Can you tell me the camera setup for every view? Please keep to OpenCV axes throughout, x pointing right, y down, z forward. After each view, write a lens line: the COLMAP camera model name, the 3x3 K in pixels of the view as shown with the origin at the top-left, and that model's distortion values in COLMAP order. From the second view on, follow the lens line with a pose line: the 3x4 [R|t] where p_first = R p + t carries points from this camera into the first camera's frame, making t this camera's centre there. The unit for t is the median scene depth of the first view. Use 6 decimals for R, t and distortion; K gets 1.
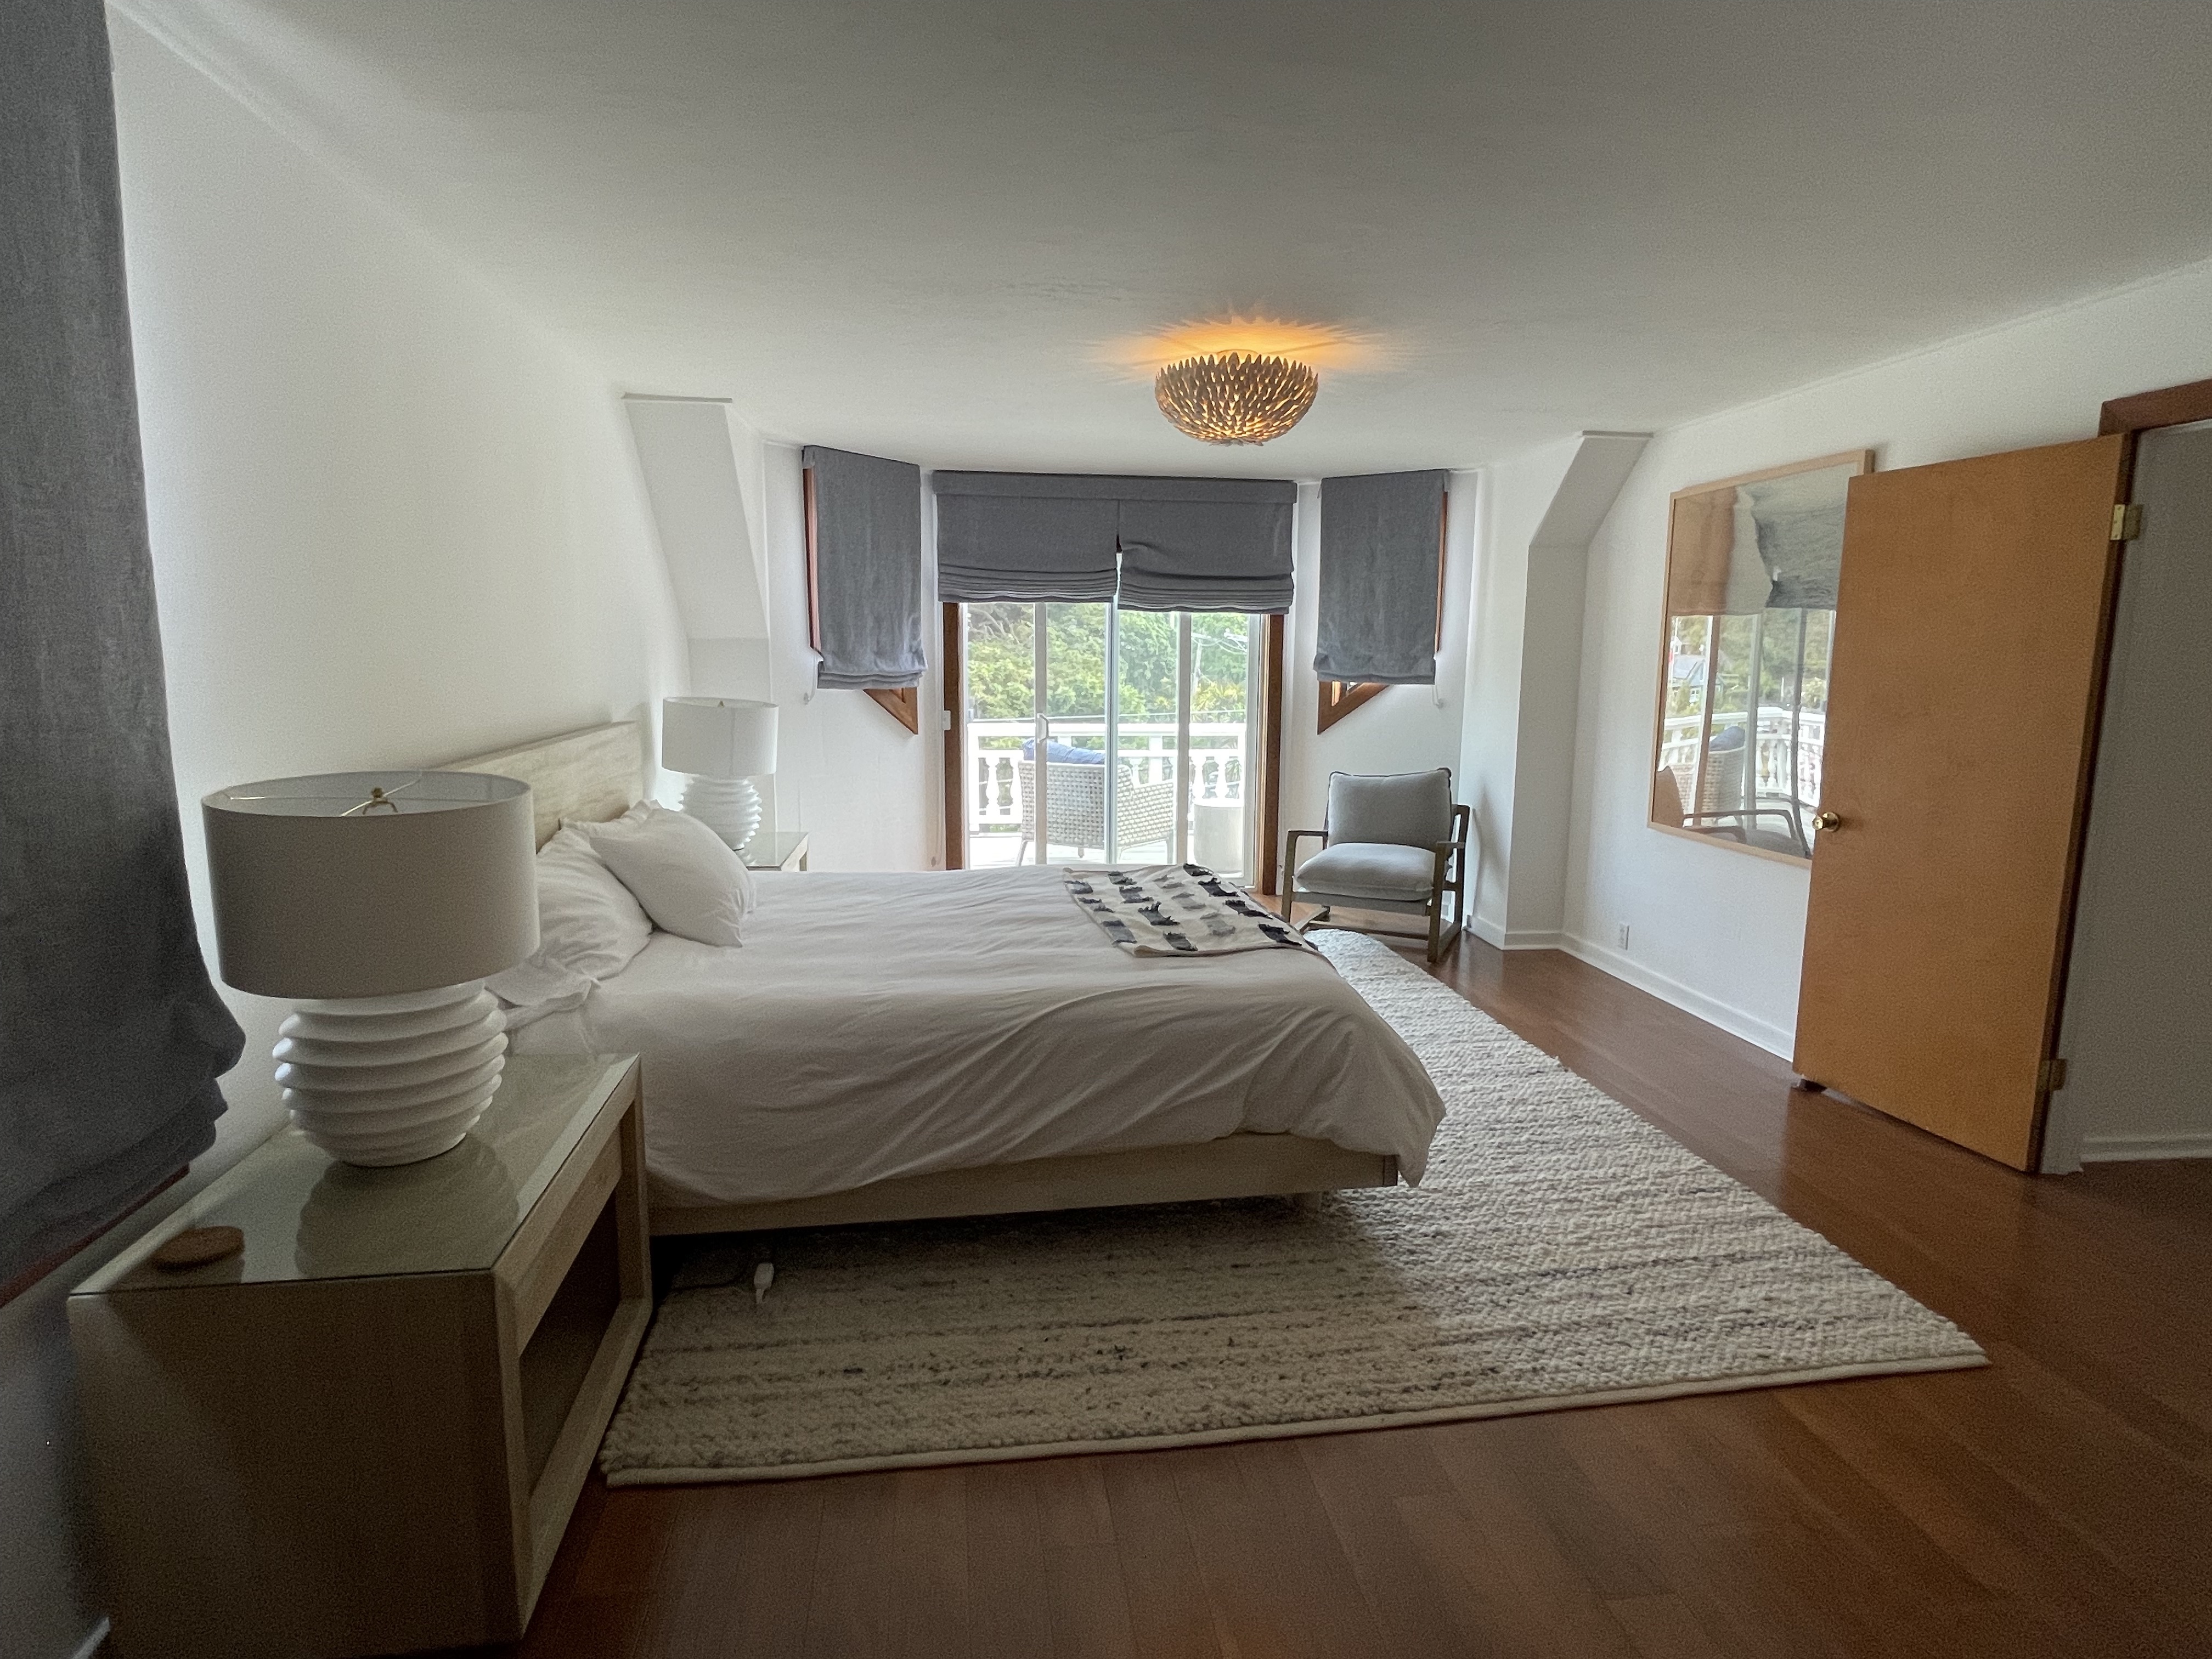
lens RADIAL K [[1162.5, 0, 1103.7], [0, 1162.5, 823.5], [0, 0, 1]] dist [-0.005060, -0.000898]
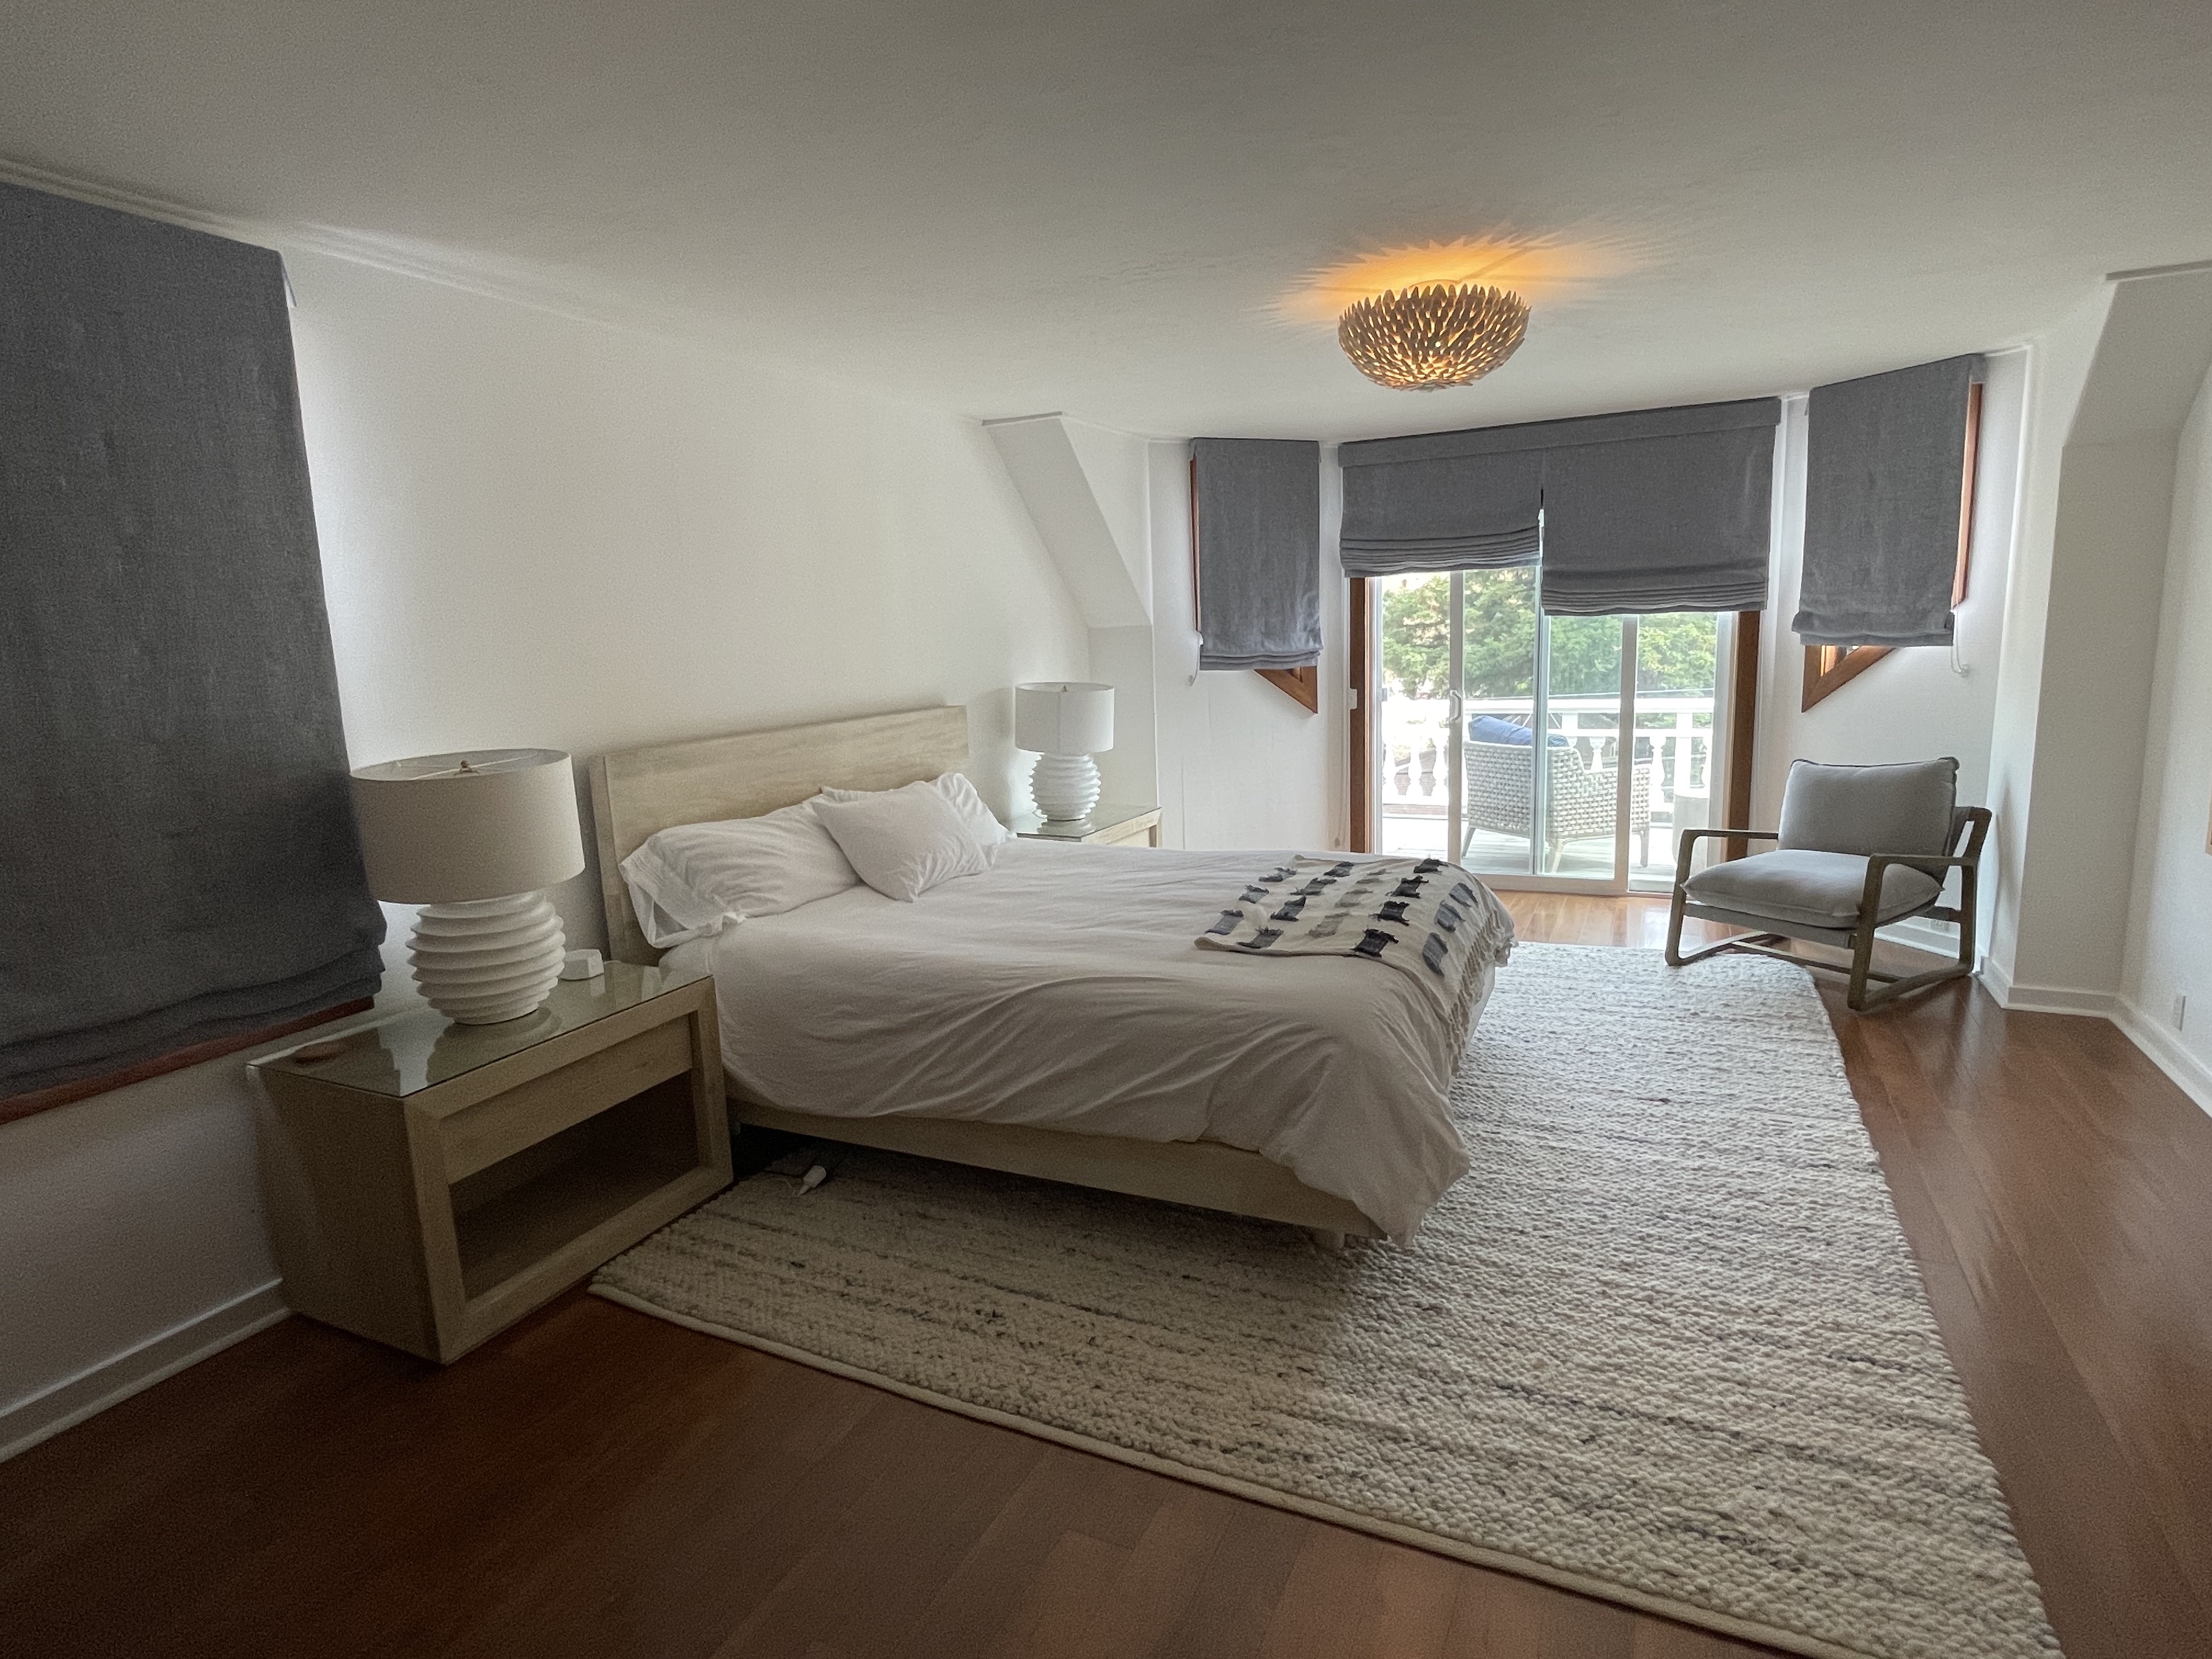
lens RADIAL K [[1162.5, 0, 1109.1], [0, 1162.5, 824.3], [0, 0, 1]] dist [-0.005060, -0.000898]
pose [[0.830432, 0.050764, -0.554803, 0.448886], [-0.037935, 0.998681, 0.034597, -0.017656], [0.555827, -0.007684, 0.831262, 0.134040]]
